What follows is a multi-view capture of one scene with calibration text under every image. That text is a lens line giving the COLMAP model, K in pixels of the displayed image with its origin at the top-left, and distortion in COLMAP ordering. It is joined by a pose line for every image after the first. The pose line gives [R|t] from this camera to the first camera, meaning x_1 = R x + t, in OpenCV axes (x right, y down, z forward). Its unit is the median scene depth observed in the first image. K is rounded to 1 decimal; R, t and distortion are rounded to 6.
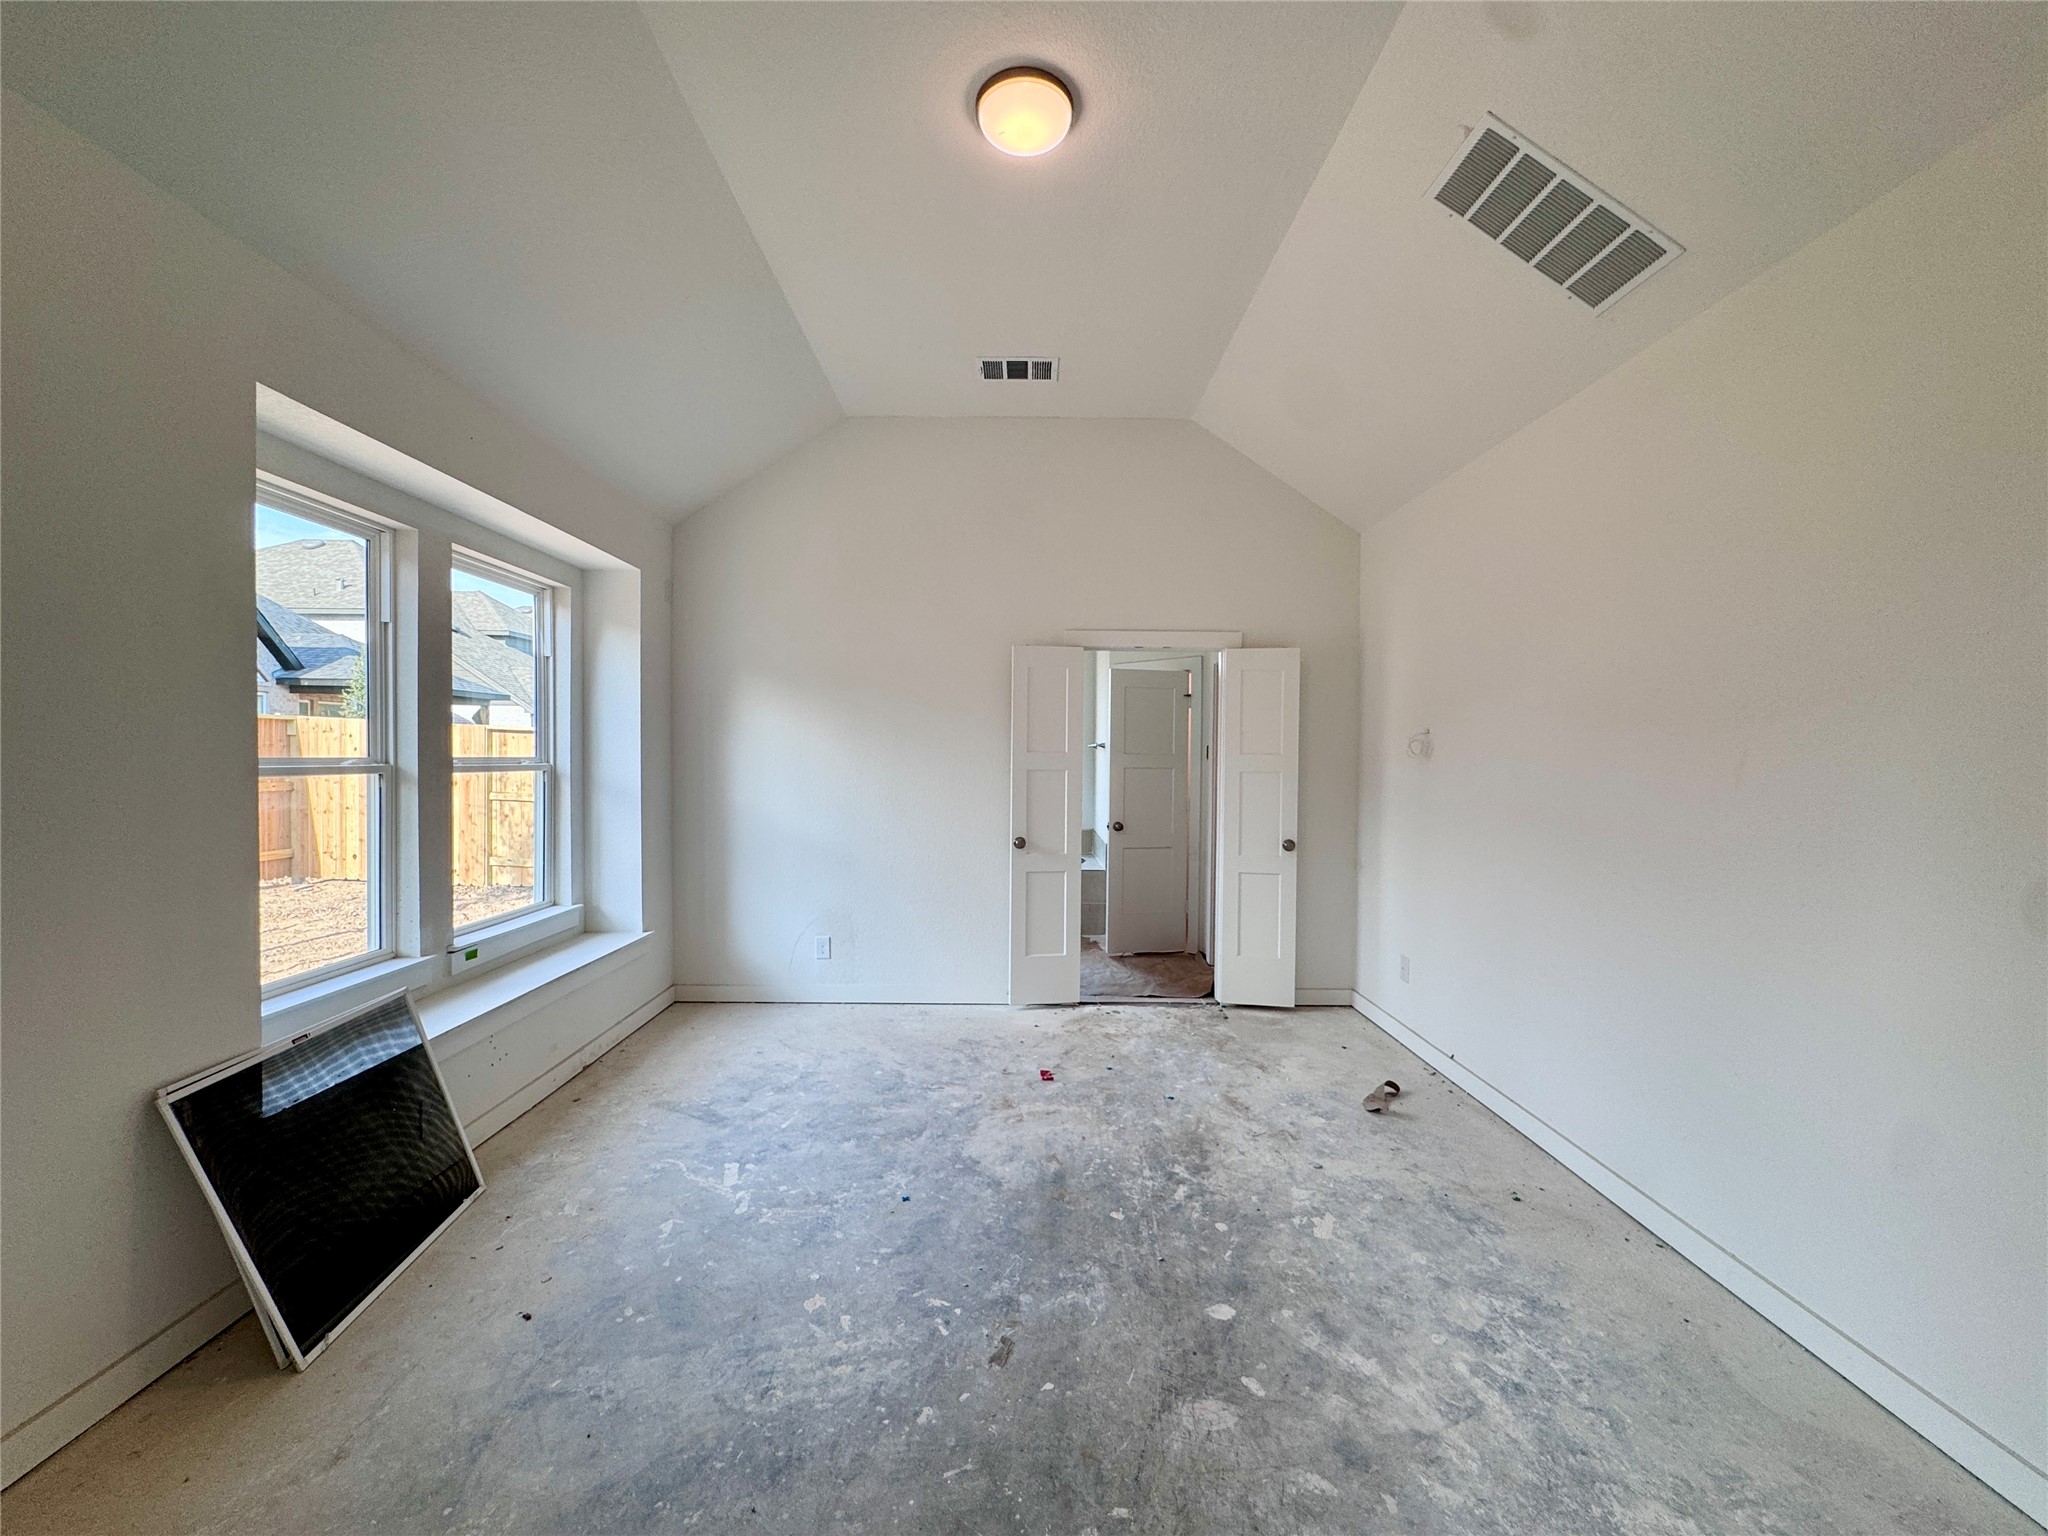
lens RADIAL K [[822.1, 0, 1026.5], [0, 822.1, 768.4], [0, 0, 1]] dist [-0.000381, -0.000287]
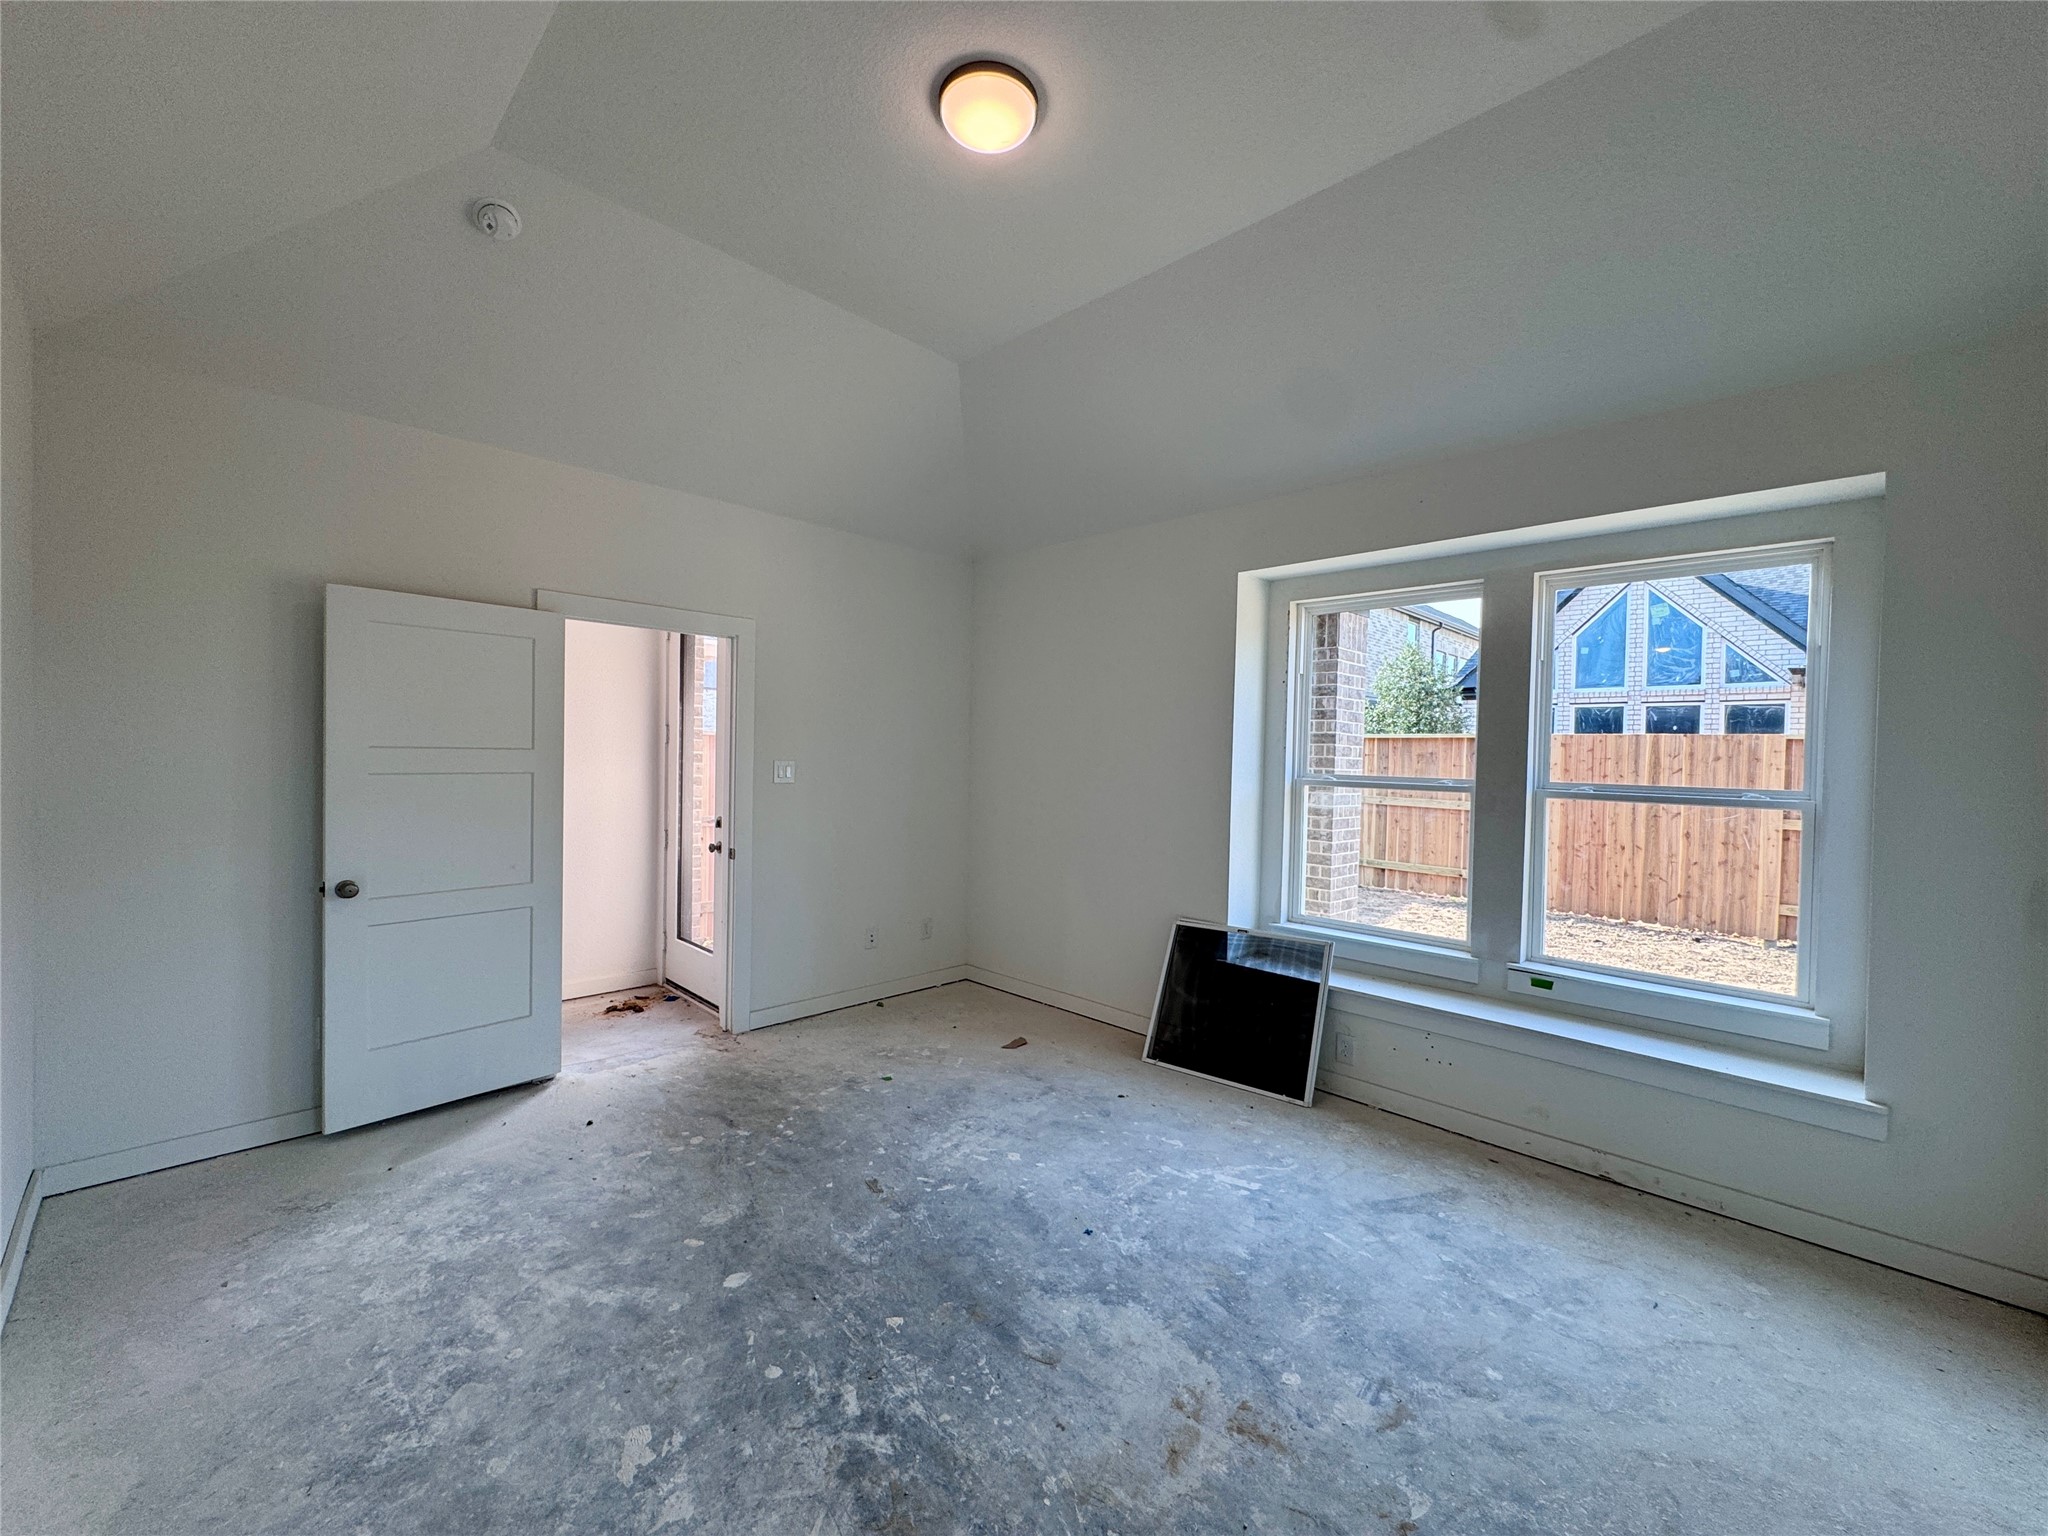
lens RADIAL K [[822.1, 0, 1027.1], [0, 822.1, 763.0], [0, 0, 1]] dist [-0.000381, -0.000287]
pose [[-0.706527, -0.015620, -0.707514, 0.639513], [-0.040121, 0.999033, 0.018009, -0.042878], [0.706548, 0.041110, -0.706470, 1.729182]]
